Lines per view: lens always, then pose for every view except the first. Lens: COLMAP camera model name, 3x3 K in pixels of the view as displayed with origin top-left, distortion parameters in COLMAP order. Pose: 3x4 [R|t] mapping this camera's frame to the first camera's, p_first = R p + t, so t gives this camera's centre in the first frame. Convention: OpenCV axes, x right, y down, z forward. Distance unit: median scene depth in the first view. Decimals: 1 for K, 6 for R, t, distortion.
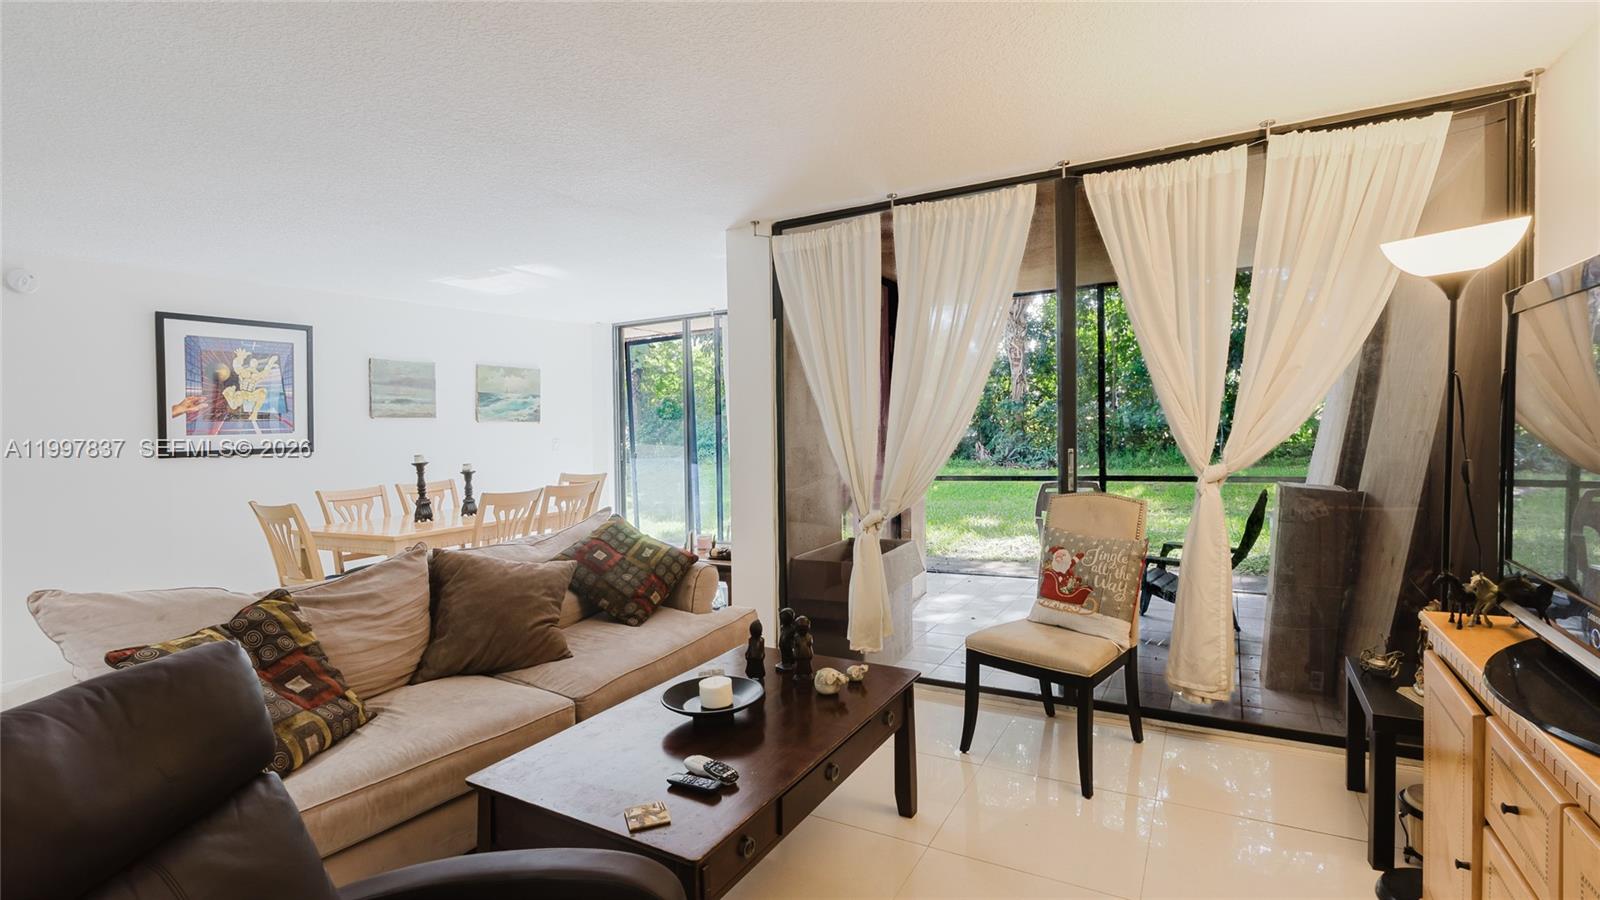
lens RADIAL K [[742.3, 0, 797.0], [0, 742.3, 446.4], [0, 0, 1]] dist [-0.010630, 0.001112]
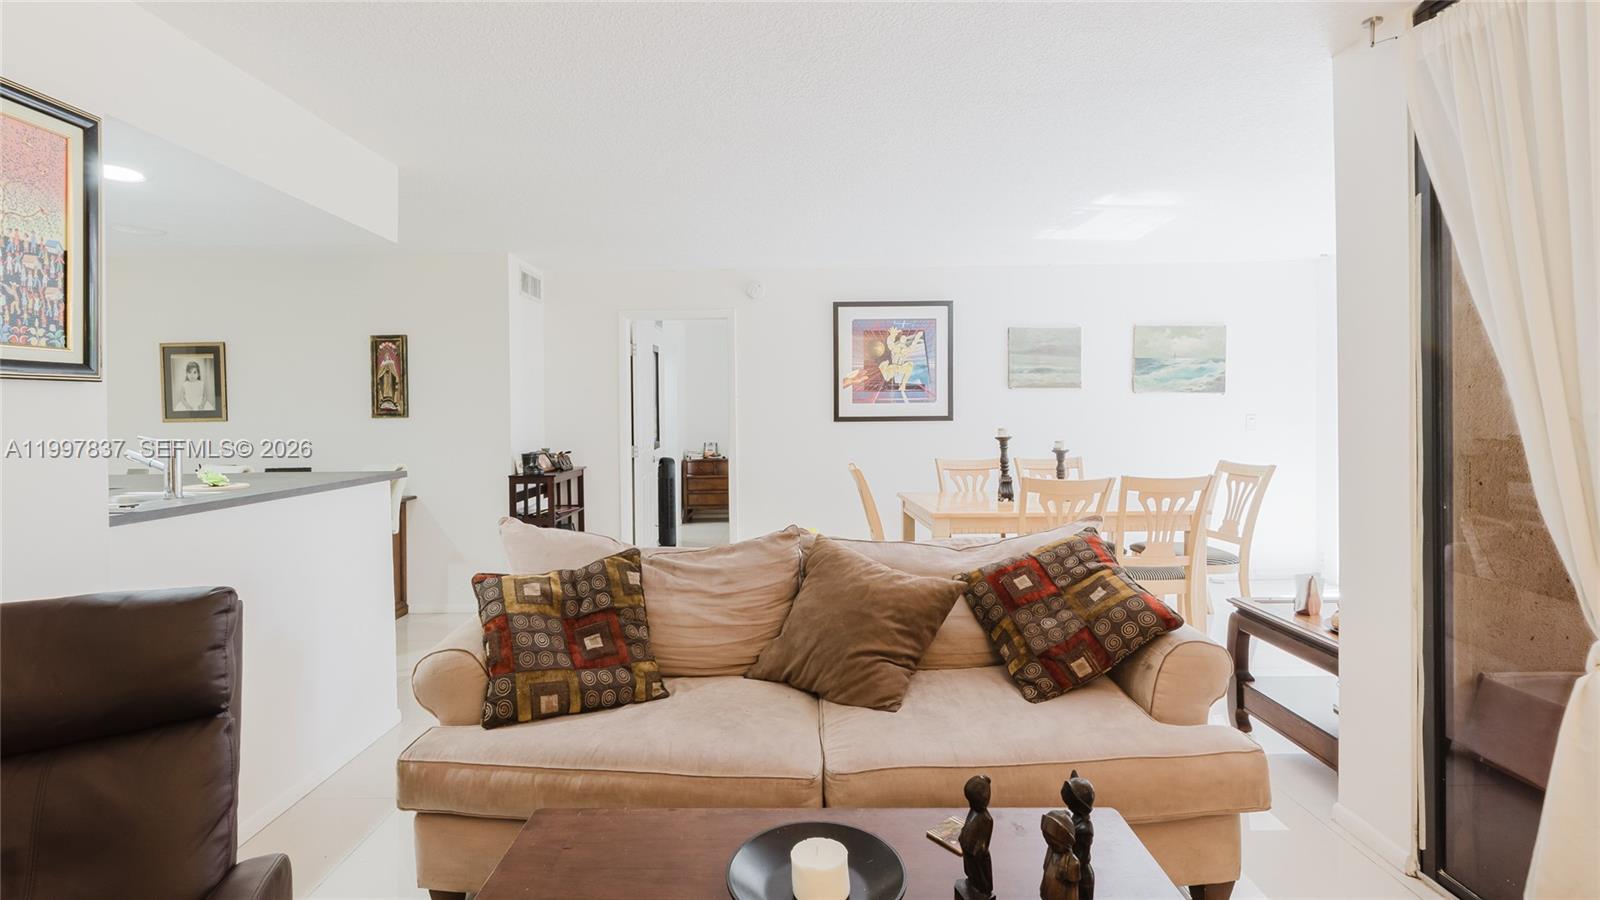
lens RADIAL K [[742.3, 0, 787.3], [0, 742.3, 404.0], [0, 0, 1]] dist [-0.010630, 0.001112]
pose [[0.488078, 0.016598, -0.872642, 0.165890], [-0.030335, 0.999538, 0.002045, -0.012658], [0.872273, 0.025474, 0.488356, 0.311936]]
